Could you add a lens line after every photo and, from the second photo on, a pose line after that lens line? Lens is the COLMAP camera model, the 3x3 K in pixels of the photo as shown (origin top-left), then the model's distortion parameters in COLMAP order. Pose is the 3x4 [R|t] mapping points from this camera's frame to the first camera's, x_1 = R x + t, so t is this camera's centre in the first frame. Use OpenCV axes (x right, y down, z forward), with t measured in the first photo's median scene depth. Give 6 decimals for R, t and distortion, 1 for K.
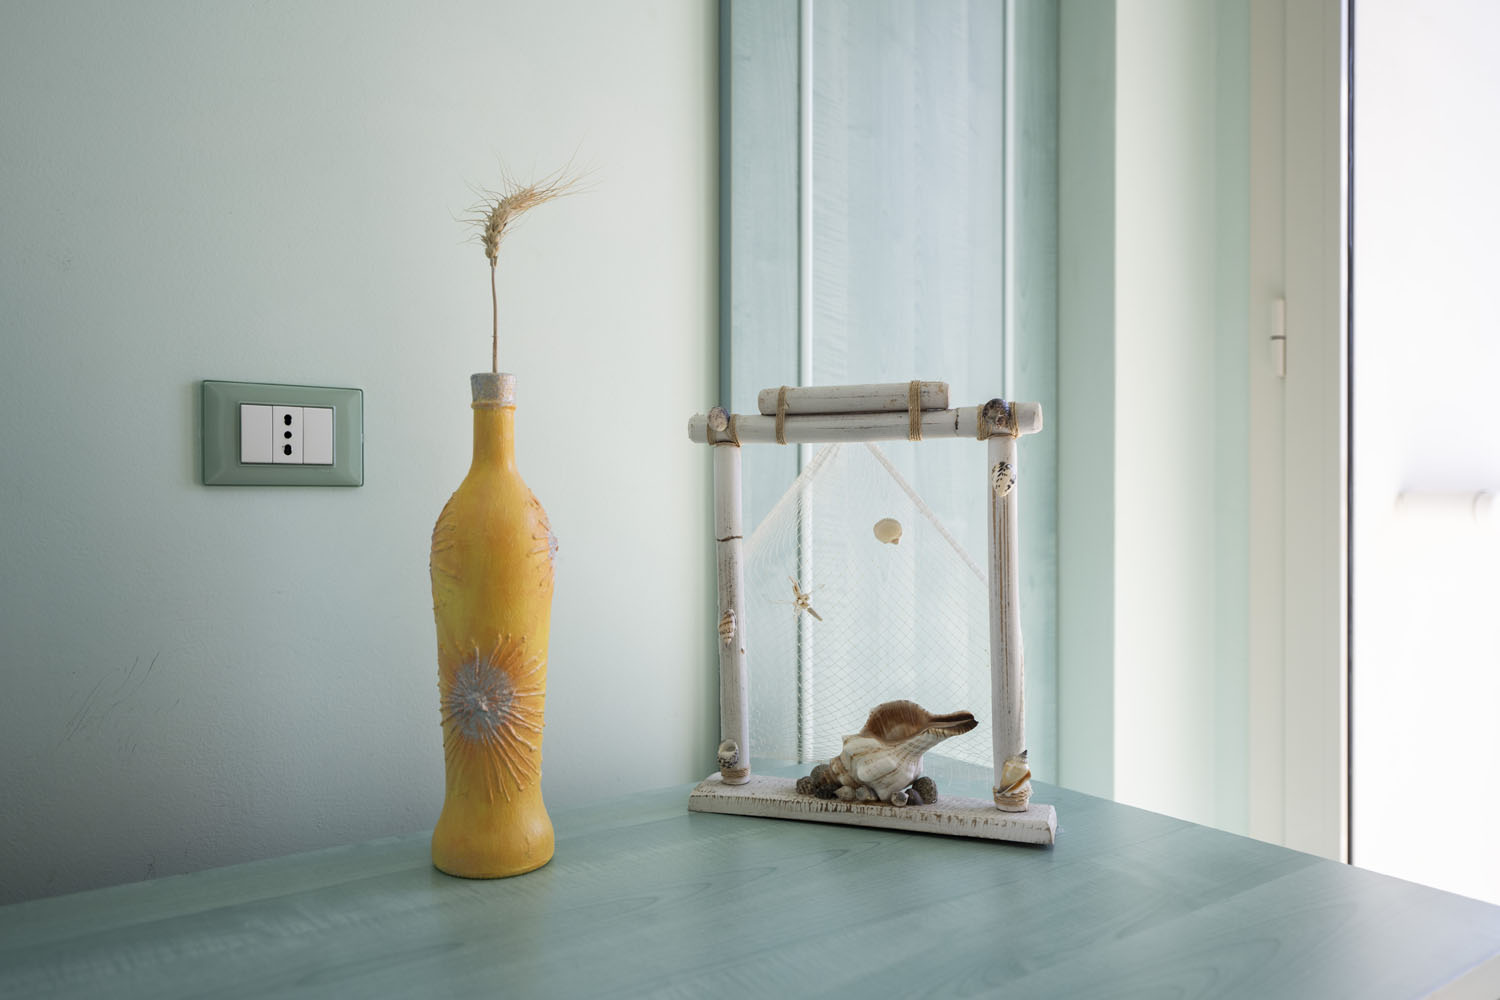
lens RADIAL K [[983.1, 0, 750.0], [0, 983.1, 500.0], [0, 0, 1]] dist [-0.002108, 0.000686]
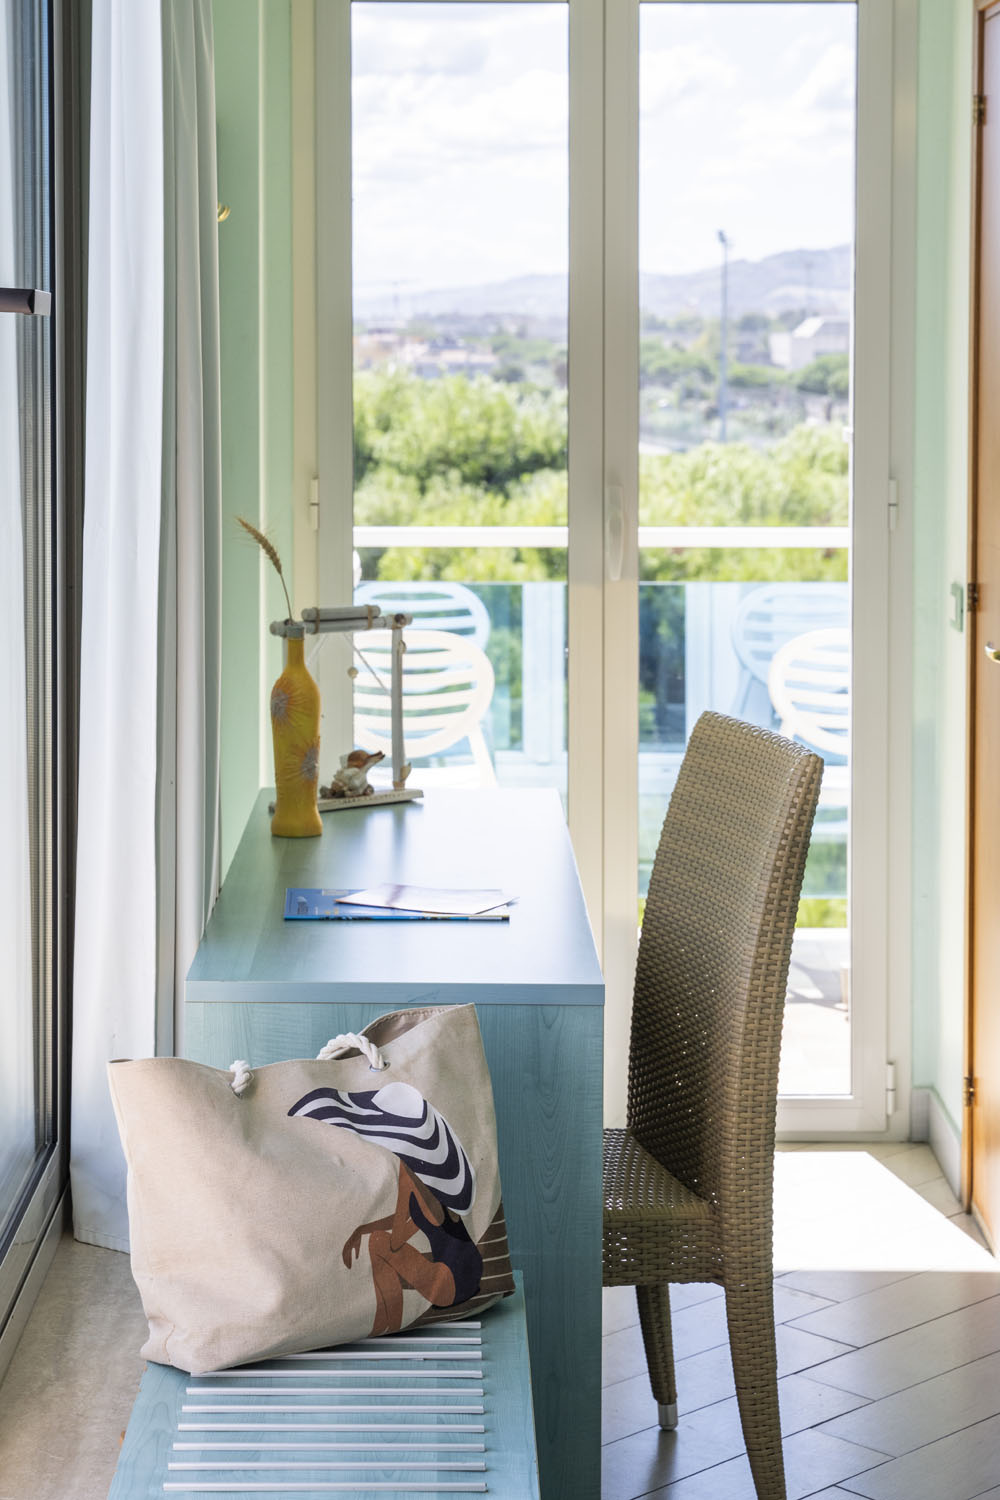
lens RADIAL K [[3036.9, 0, 454.5], [0, 3036.9, 500.3], [0, 0, 1]] dist [0.156676, -0.244693]
pose [[0.568363, -0.042354, 0.821687, -5.270581], [-0.004826, 0.998485, 0.054805, -0.722638], [-0.822764, -0.035114, 0.567298, -2.993949]]
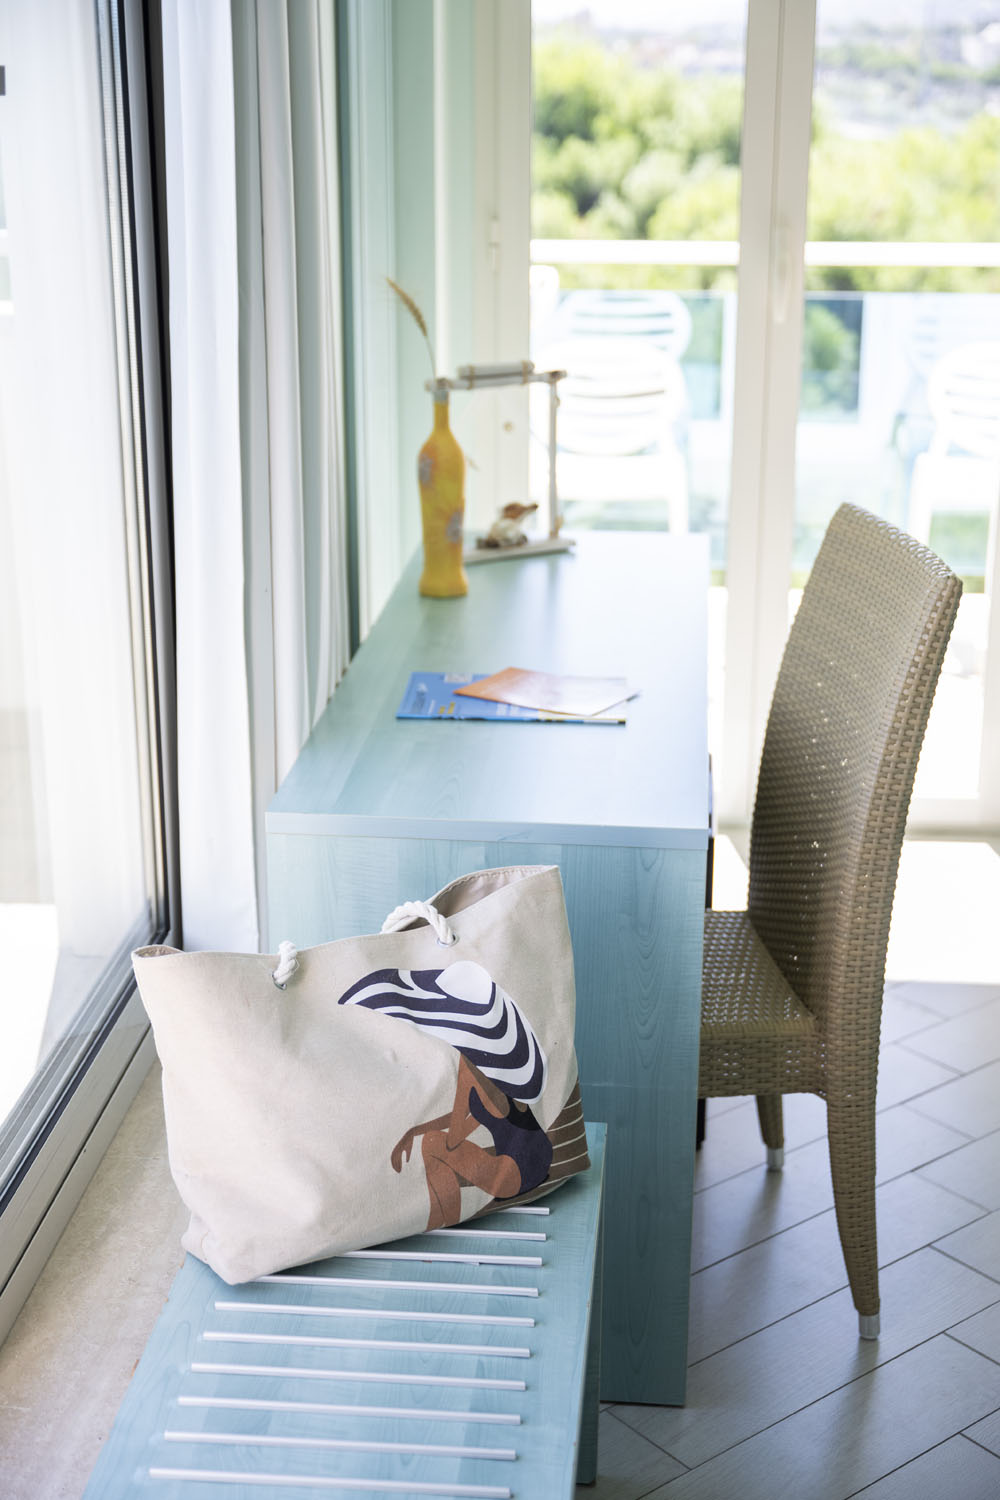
lens RADIAL K [[2177.2, 0, 500.0], [0, 2177.2, 750.0], [0, 0, 1]] dist [0.047147, 0.038809]
pose [[0.644161, -0.232740, 0.728621, -3.669808], [-0.006314, 0.950933, 0.309334, -0.806374], [-0.764864, -0.203861, 0.611084, -2.162458]]
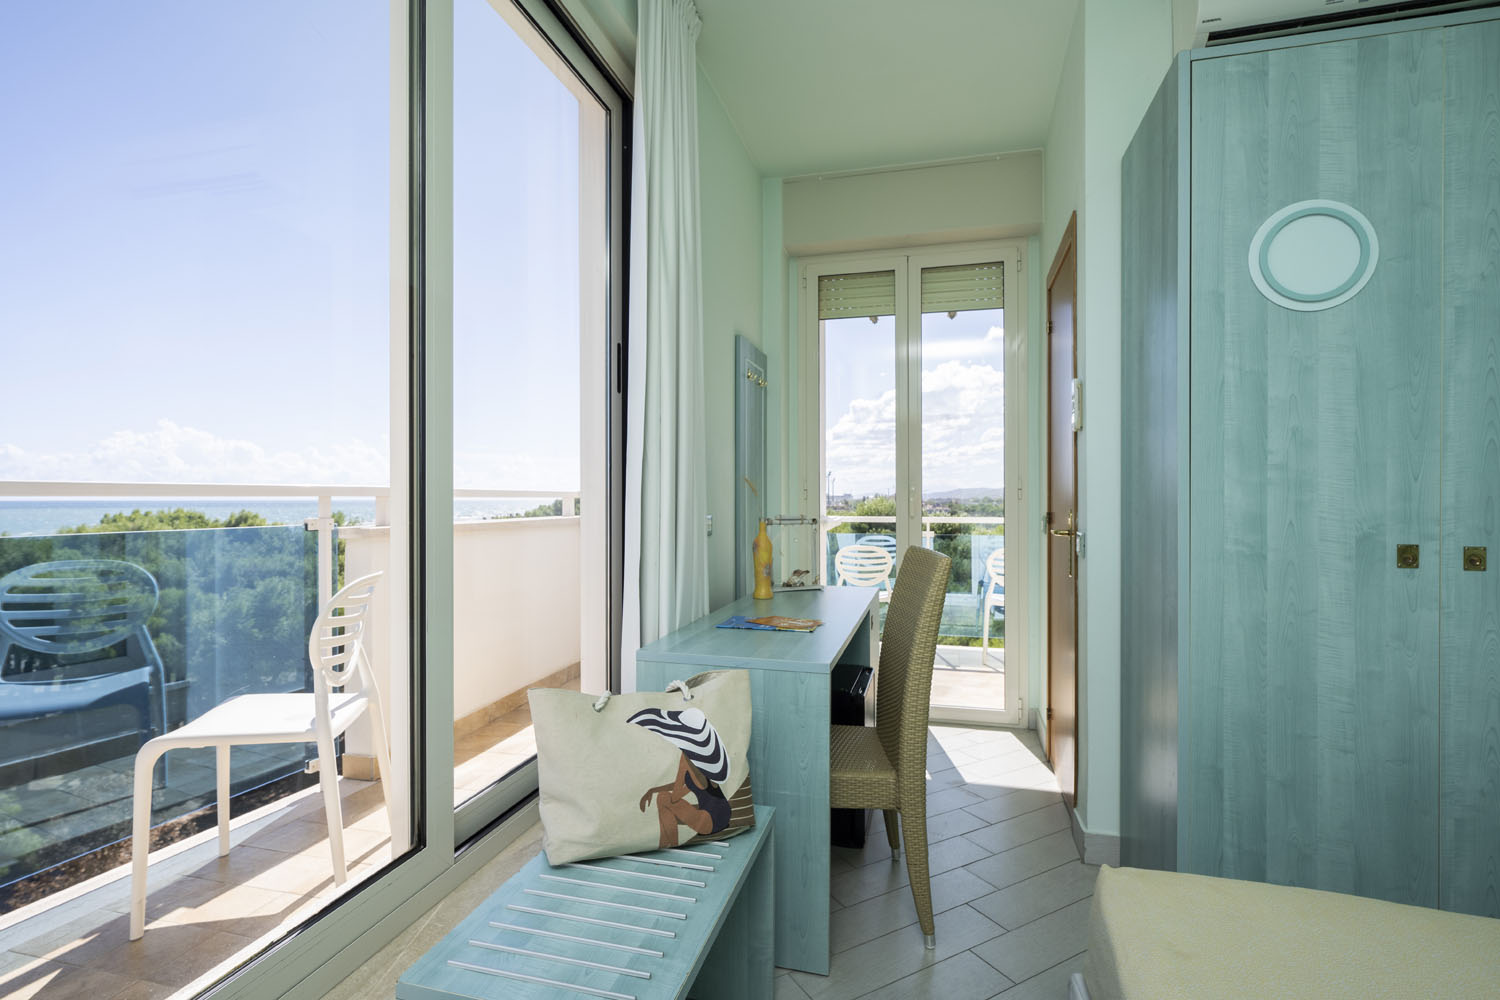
lens RADIAL K [[702.8, 0, 746.4], [0, 702.8, 502.5], [0, 0, 1]] dist [0.000494, -0.000486]
pose [[0.766535, 0.004383, 0.642187, -2.749342], [-0.005401, 0.999985, -0.000378, -0.182487], [-0.642179, -0.003178, 0.766548, -1.979403]]
